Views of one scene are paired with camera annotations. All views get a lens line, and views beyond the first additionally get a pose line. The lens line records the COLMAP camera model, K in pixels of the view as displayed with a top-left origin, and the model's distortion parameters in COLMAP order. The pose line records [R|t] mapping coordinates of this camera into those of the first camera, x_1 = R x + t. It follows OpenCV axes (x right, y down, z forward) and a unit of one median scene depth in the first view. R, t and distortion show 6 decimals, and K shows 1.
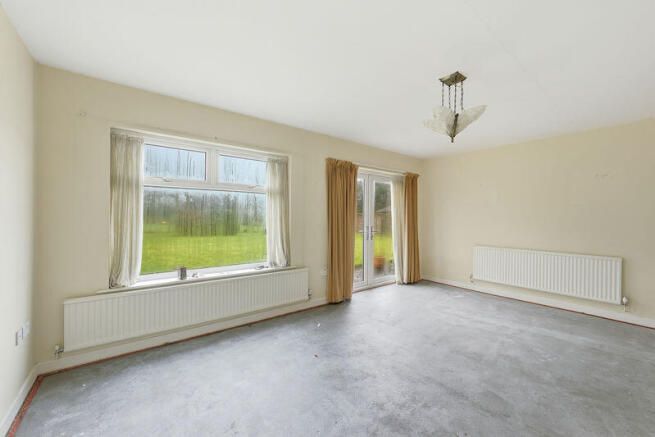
lens RADIAL K [[261.9, 0, 328.6], [0, 261.9, 219.6], [0, 0, 1]] dist [-0.013610, 0.001130]
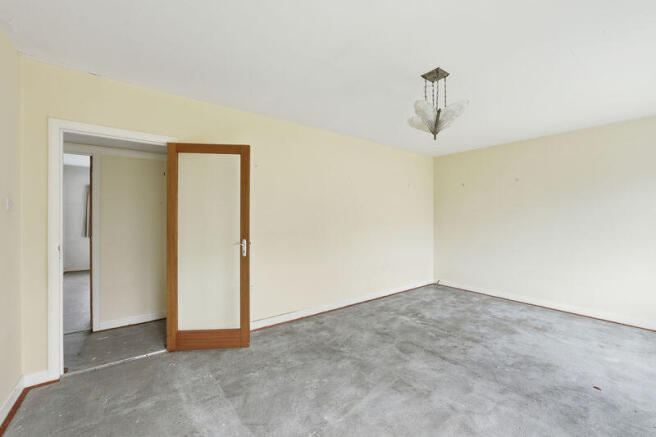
lens RADIAL K [[262.3, 0, 327.2], [0, 262.3, 217.3], [0, 0, 1]] dist [-0.013610, 0.001130]
pose [[-0.999440, -0.007133, 0.032695, 0.738869], [-0.006805, 0.999925, 0.010136, -0.014607], [-0.032765, 0.009907, -0.999414, 1.743861]]
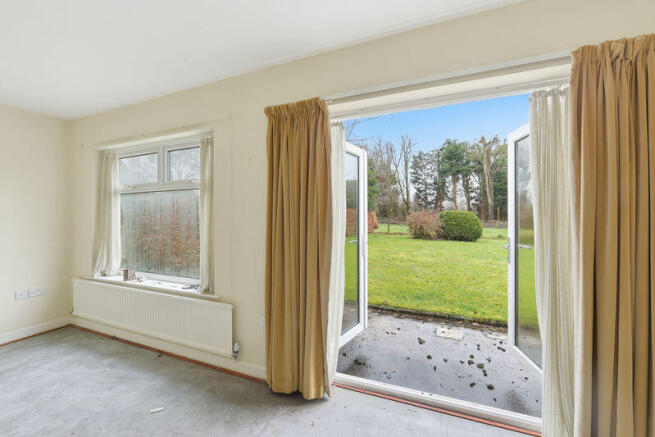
lens RADIAL K [[261.9, 0, 328.4], [0, 261.9, 218.3], [0, 0, 1]] dist [-0.013610, 0.001130]
pose [[0.495958, -0.005271, -0.868331, 0.780687], [-0.005940, 0.999938, -0.009462, -0.013145], [0.868326, 0.009851, 0.495895, 1.265808]]
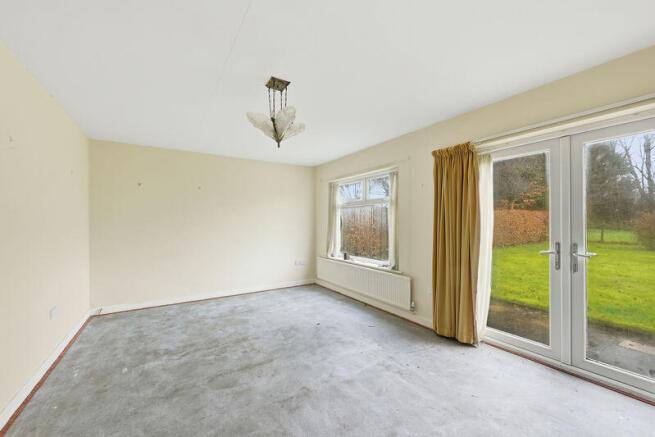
lens RADIAL K [[261.9, 0, 326.8], [0, 261.9, 222.7], [0, 0, 1]] dist [-0.013610, 0.001130]
pose [[-0.103597, -0.002537, -0.994616, 1.263971], [-0.010020, 0.999949, -0.001507, -0.012947], [0.994569, 0.009810, -0.103617, 1.127978]]
